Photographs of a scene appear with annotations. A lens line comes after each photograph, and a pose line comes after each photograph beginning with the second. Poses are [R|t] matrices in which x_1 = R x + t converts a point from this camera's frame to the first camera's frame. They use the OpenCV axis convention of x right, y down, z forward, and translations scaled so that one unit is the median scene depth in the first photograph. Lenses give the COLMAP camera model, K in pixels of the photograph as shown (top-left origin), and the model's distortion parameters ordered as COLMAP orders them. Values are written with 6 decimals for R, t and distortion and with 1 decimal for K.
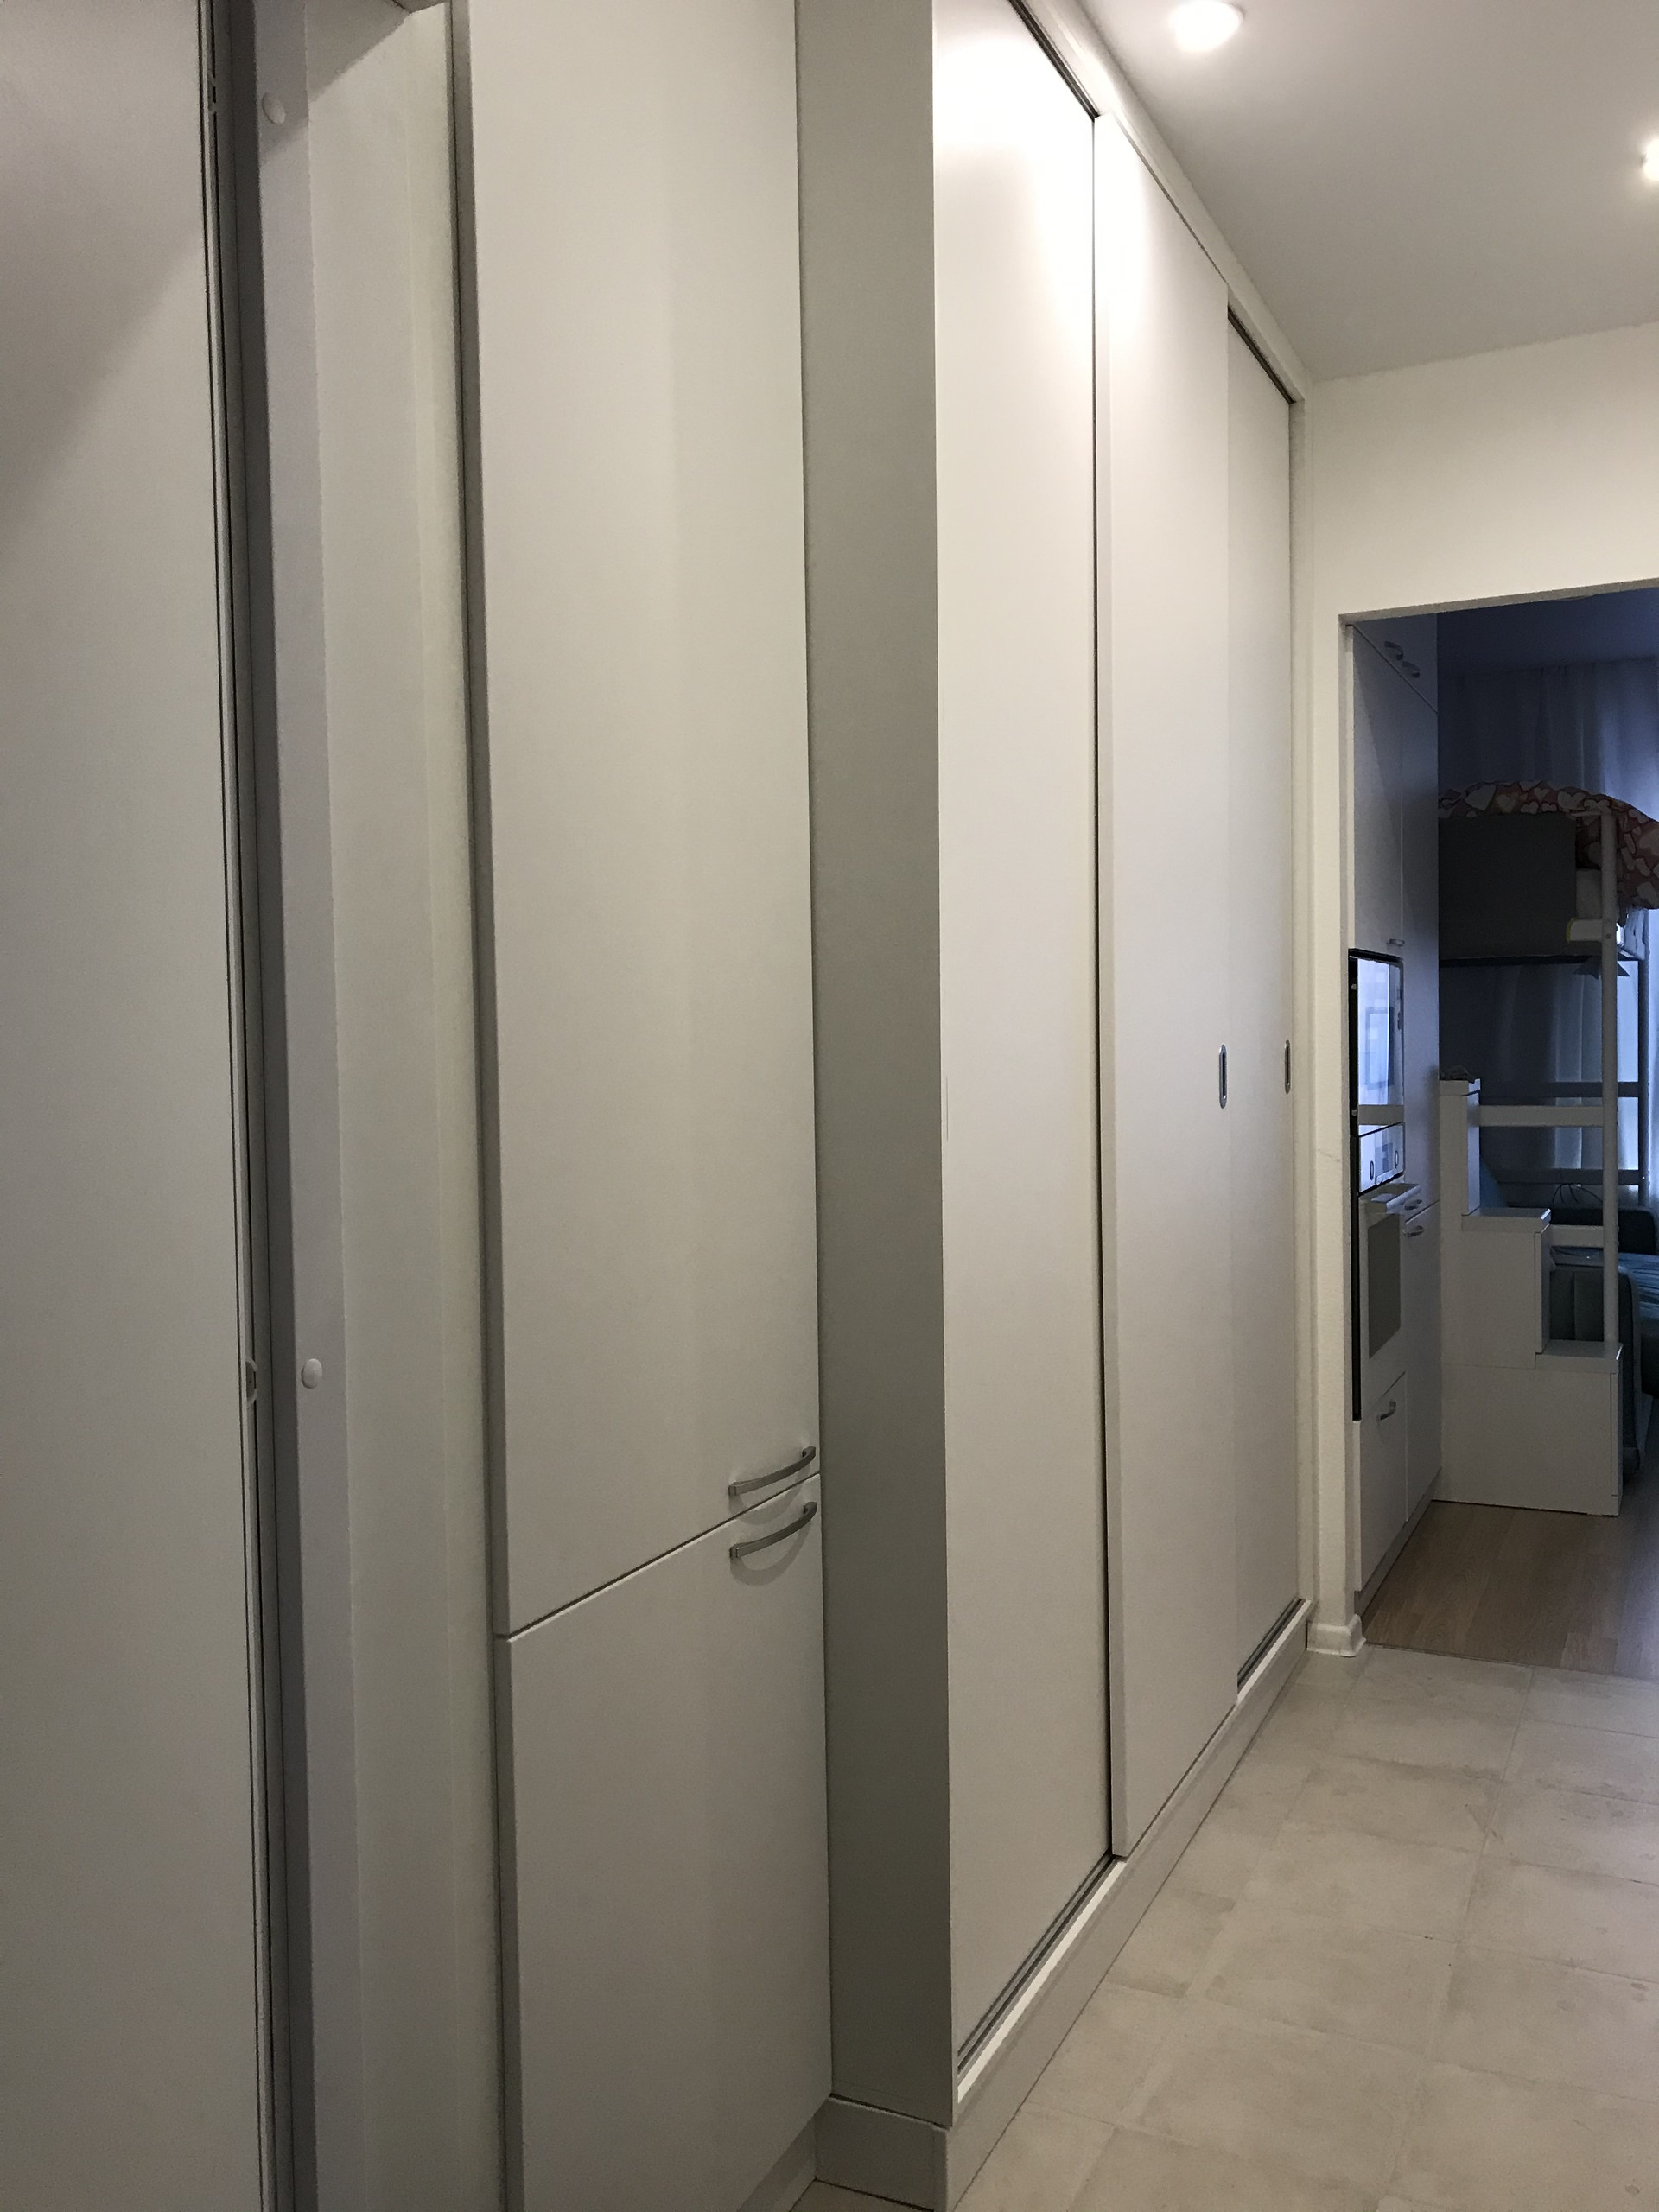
lens RADIAL K [[1799.2, 0, 838.9], [0, 1799.2, 1102.9], [0, 0, 1]] dist [0.031007, -0.030268]
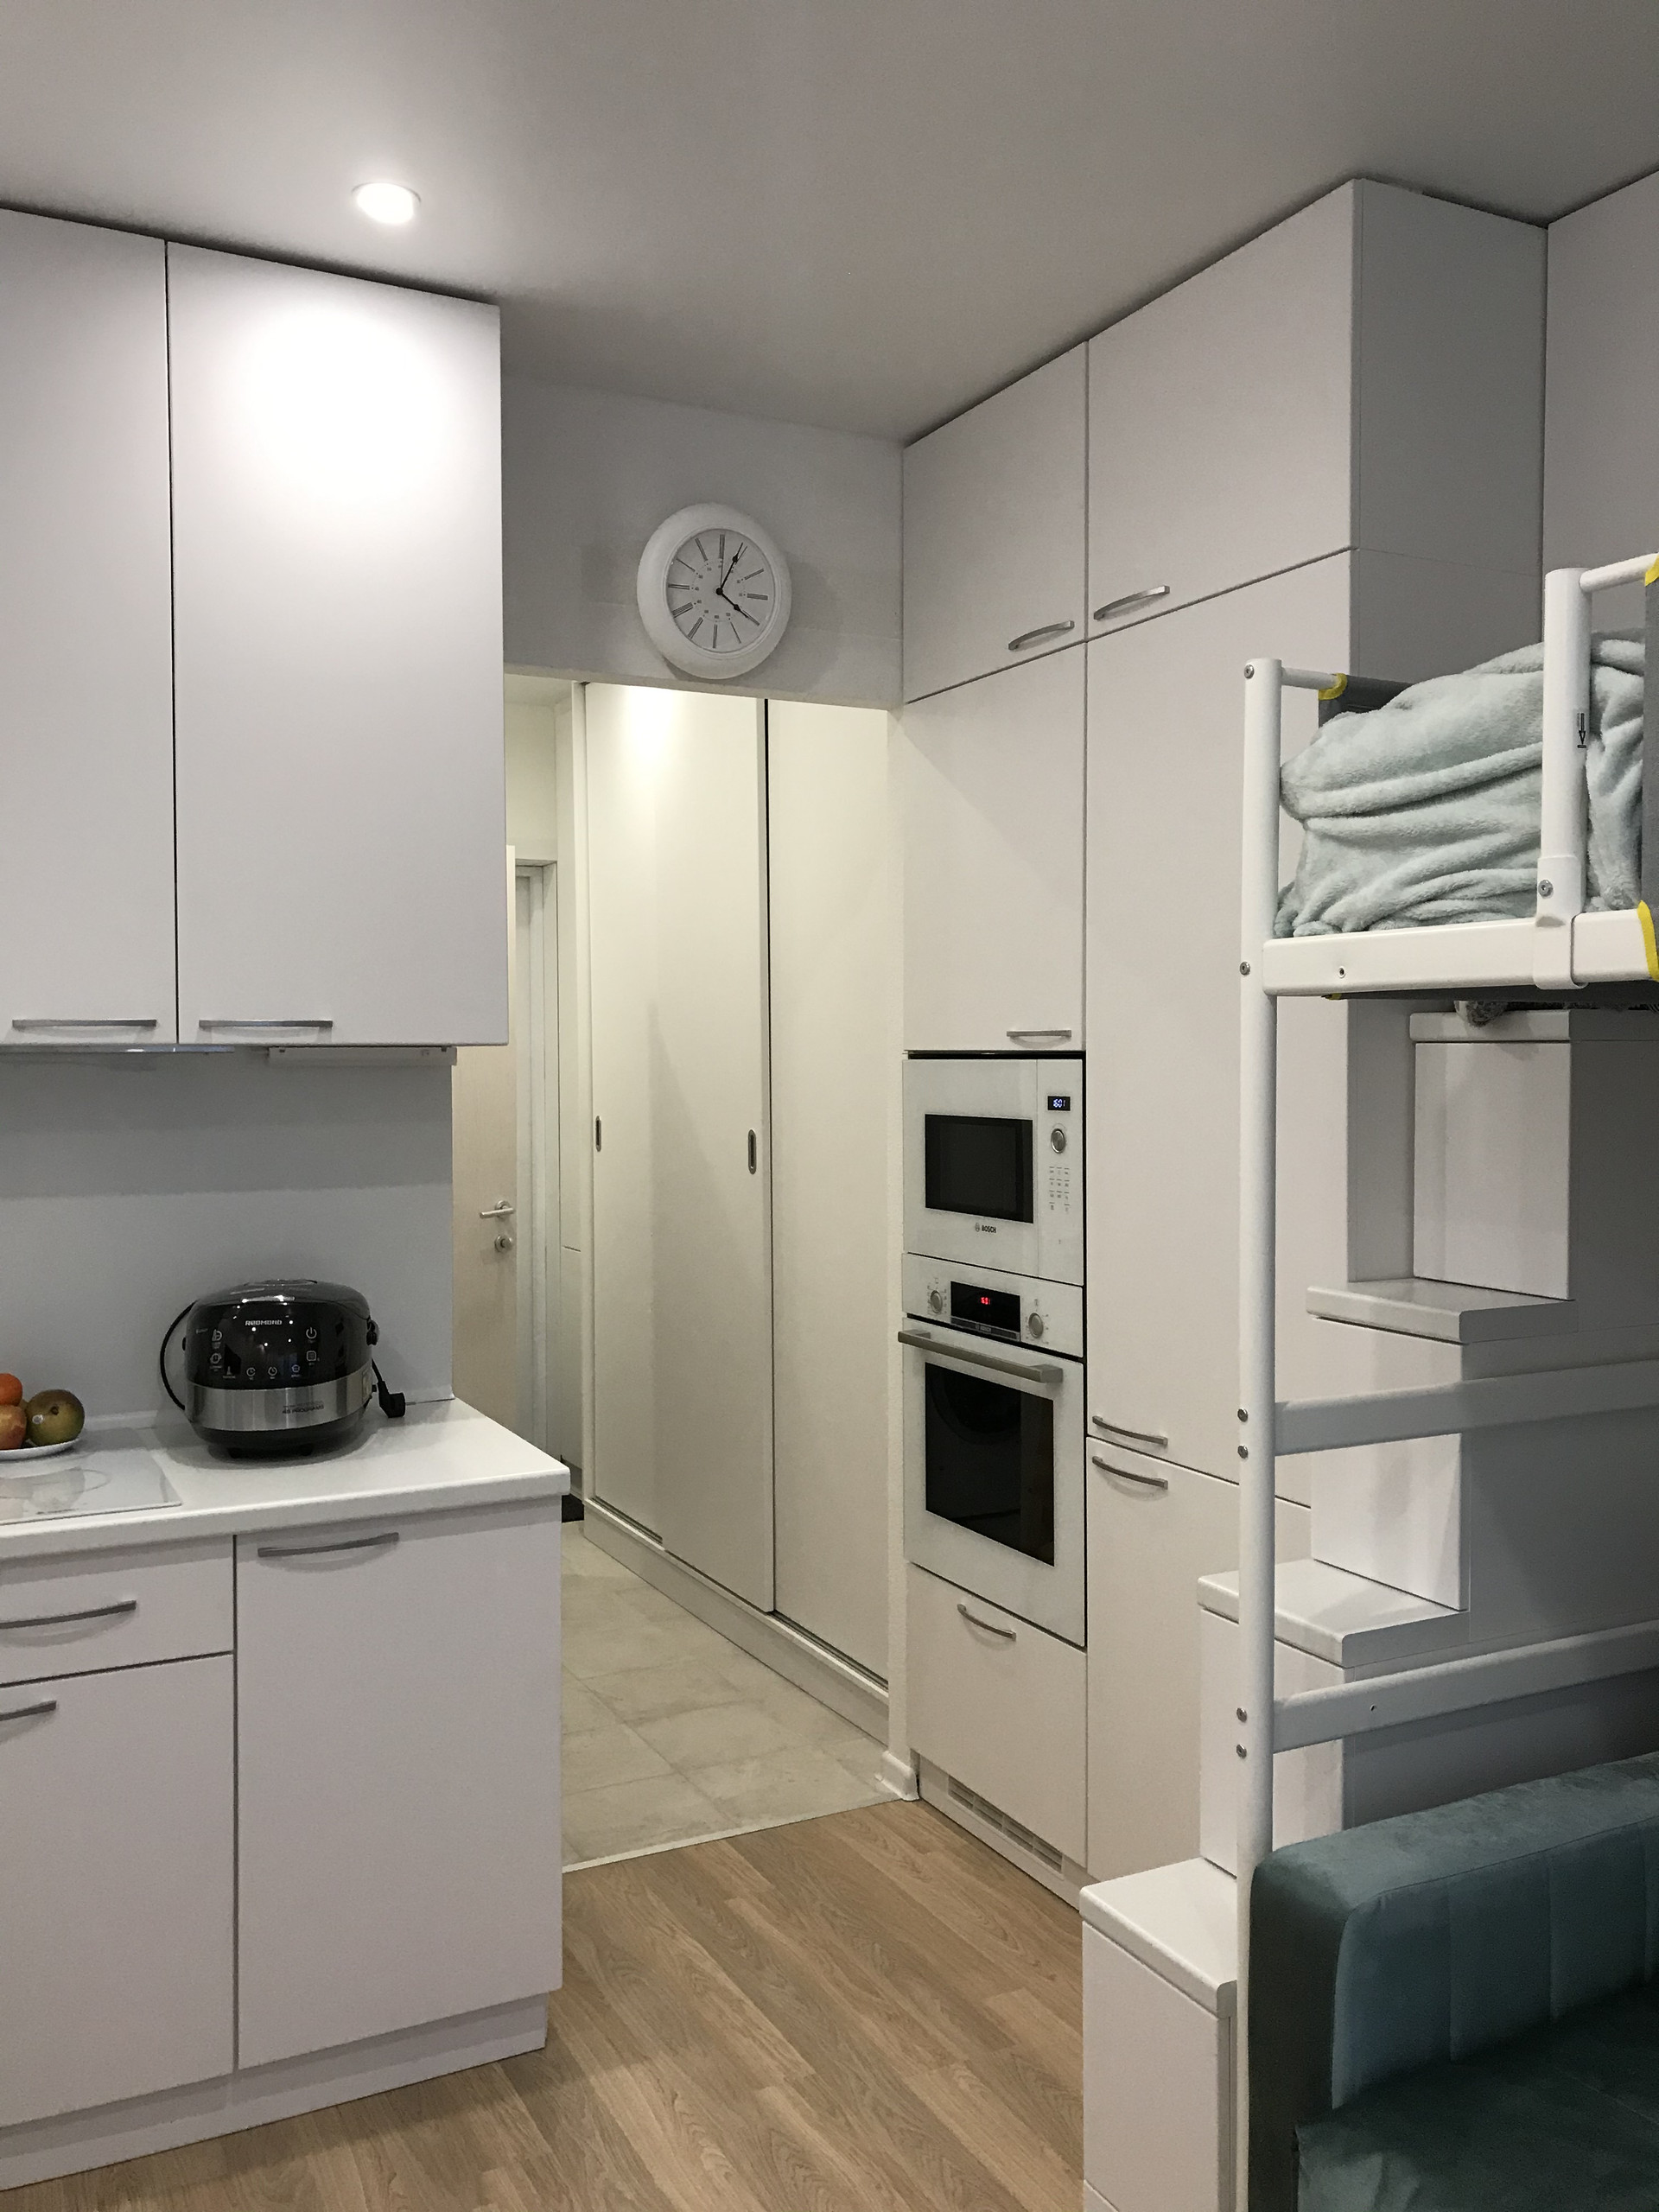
lens RADIAL K [[1799.2, 0, 841.9], [0, 1799.2, 1108.9], [0, 0, 1]] dist [0.031007, -0.030268]
pose [[-0.589020, 0.034247, -0.807393, 1.345371], [-0.029223, 0.997546, 0.063631, -0.142445], [0.807590, 0.061074, -0.586573, 1.933758]]
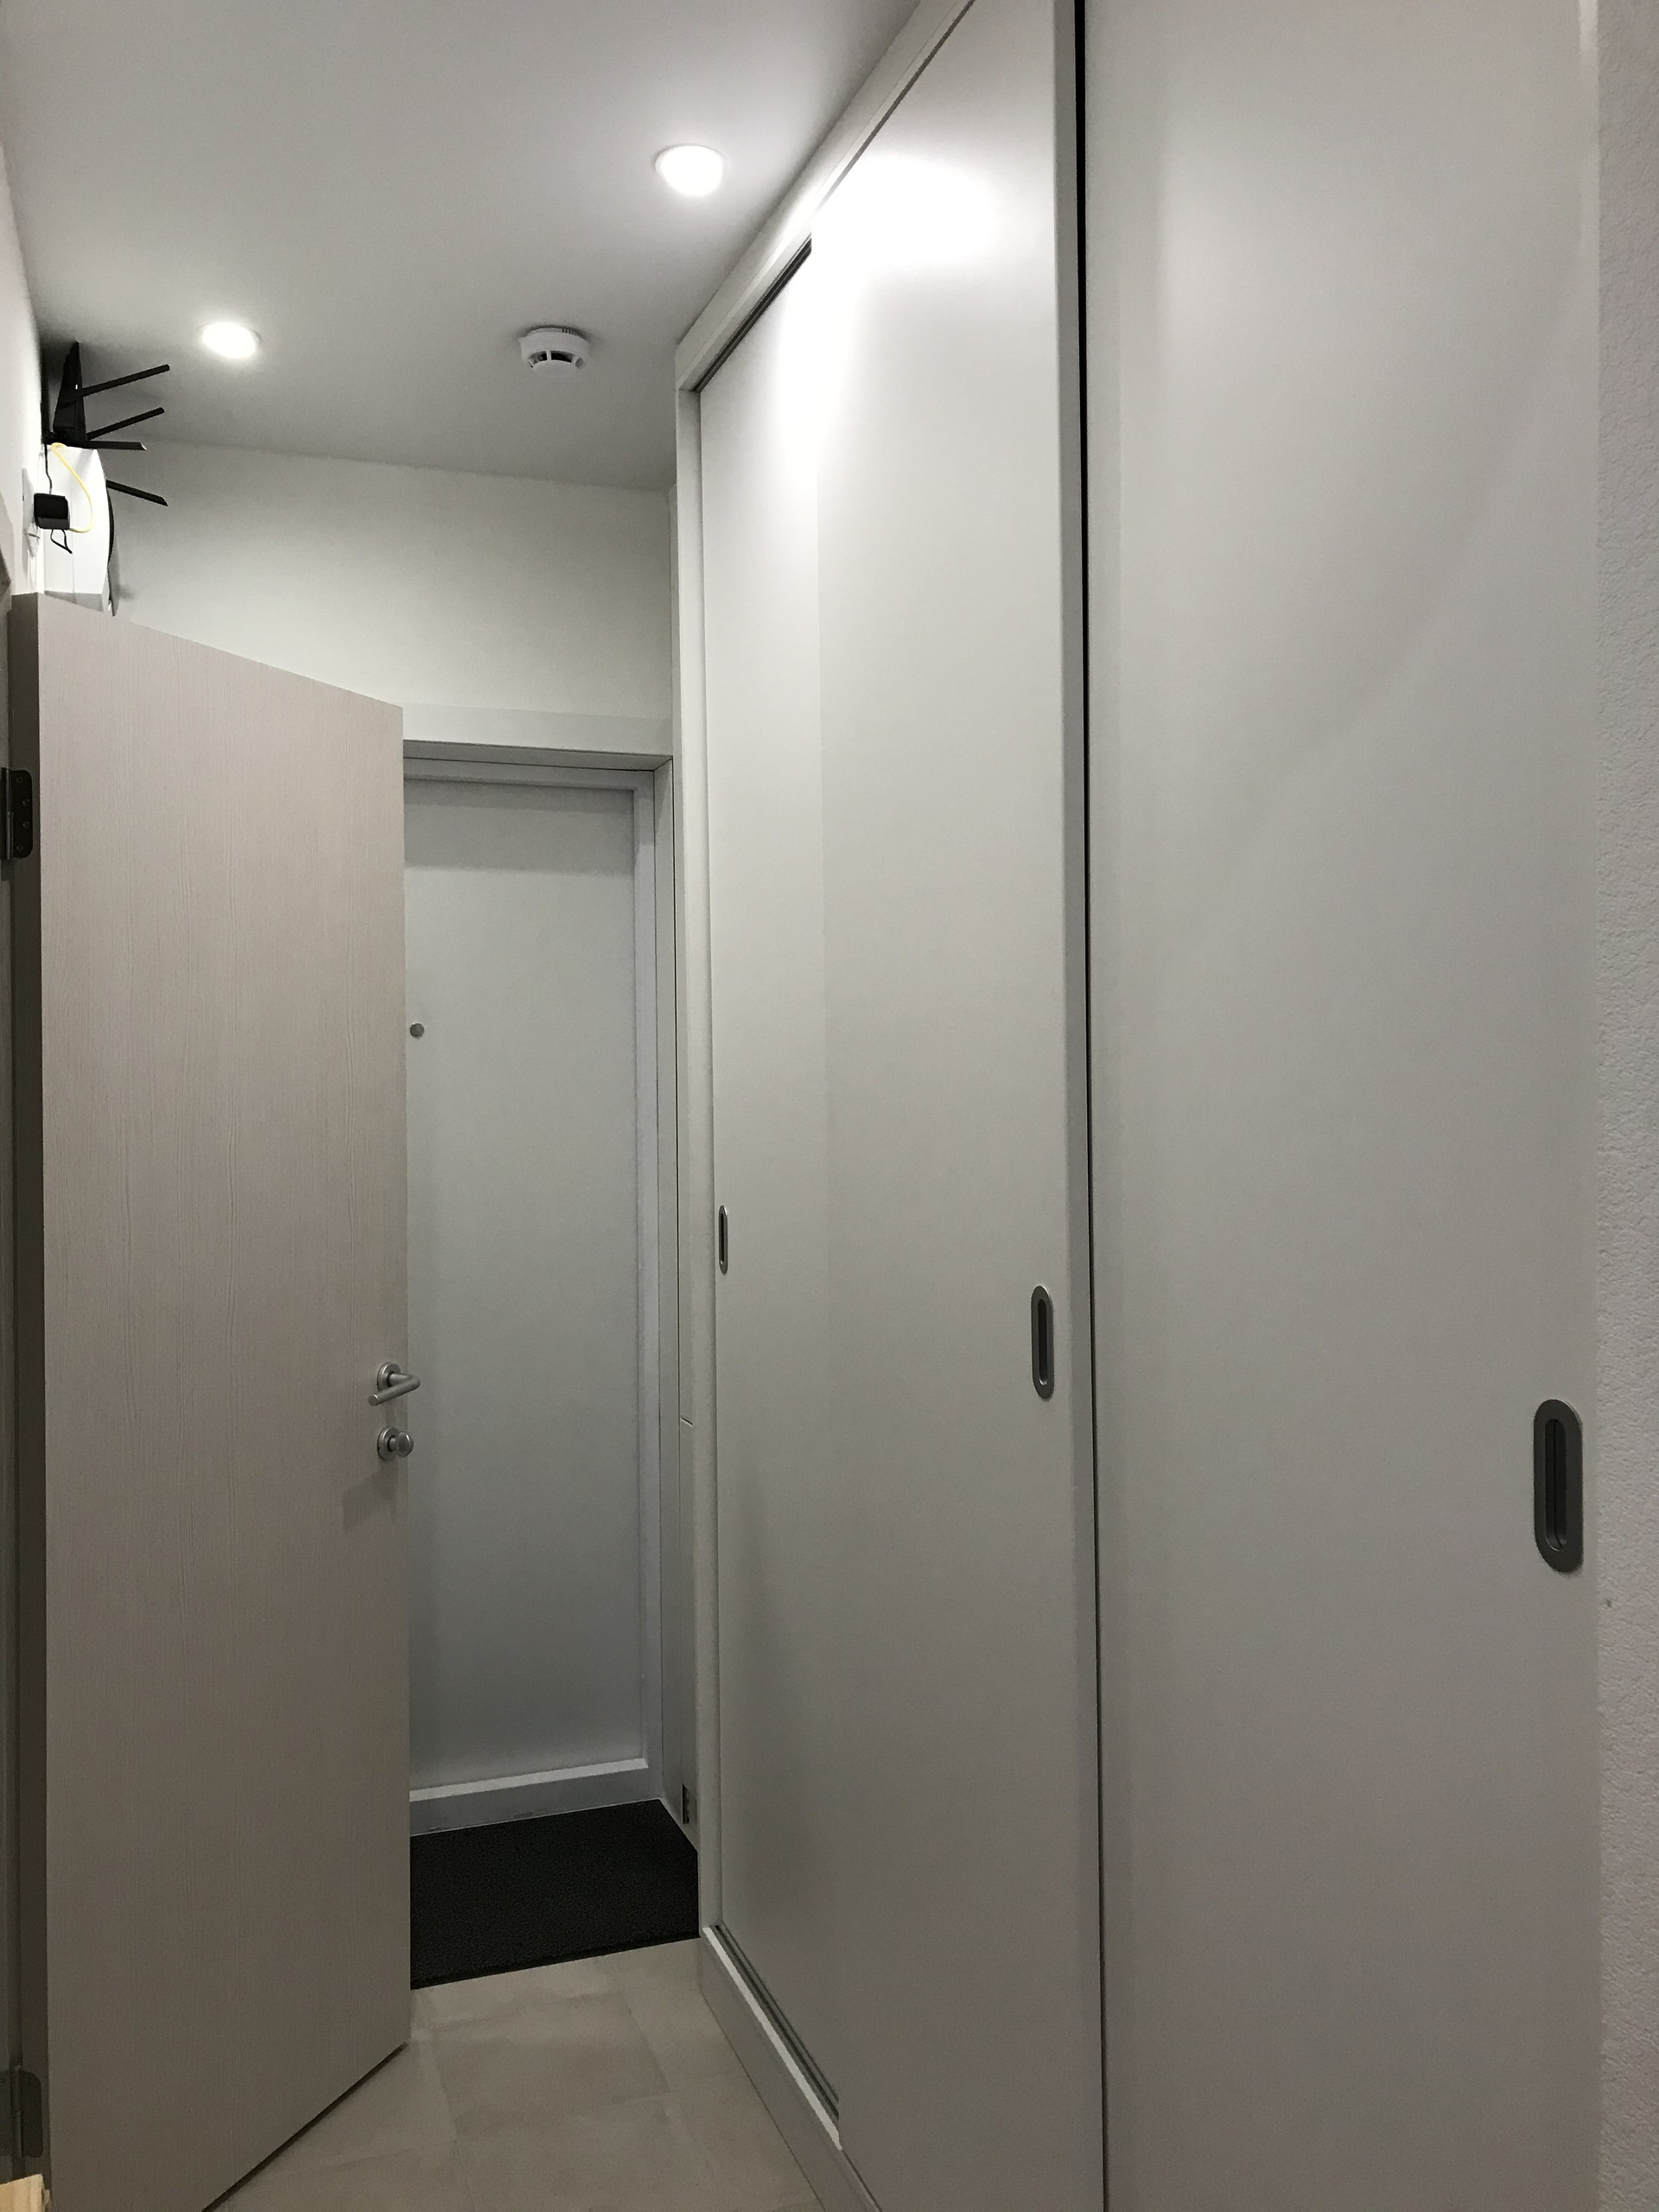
lens RADIAL K [[1799.2, 0, 826.4], [0, 1799.2, 1104.2], [0, 0, 1]] dist [0.031007, -0.030268]
pose [[-0.689769, 0.025117, -0.723594, 0.772433], [-0.020923, 0.998289, 0.054596, -0.124021], [0.723727, 0.052798, -0.688063, 1.445927]]
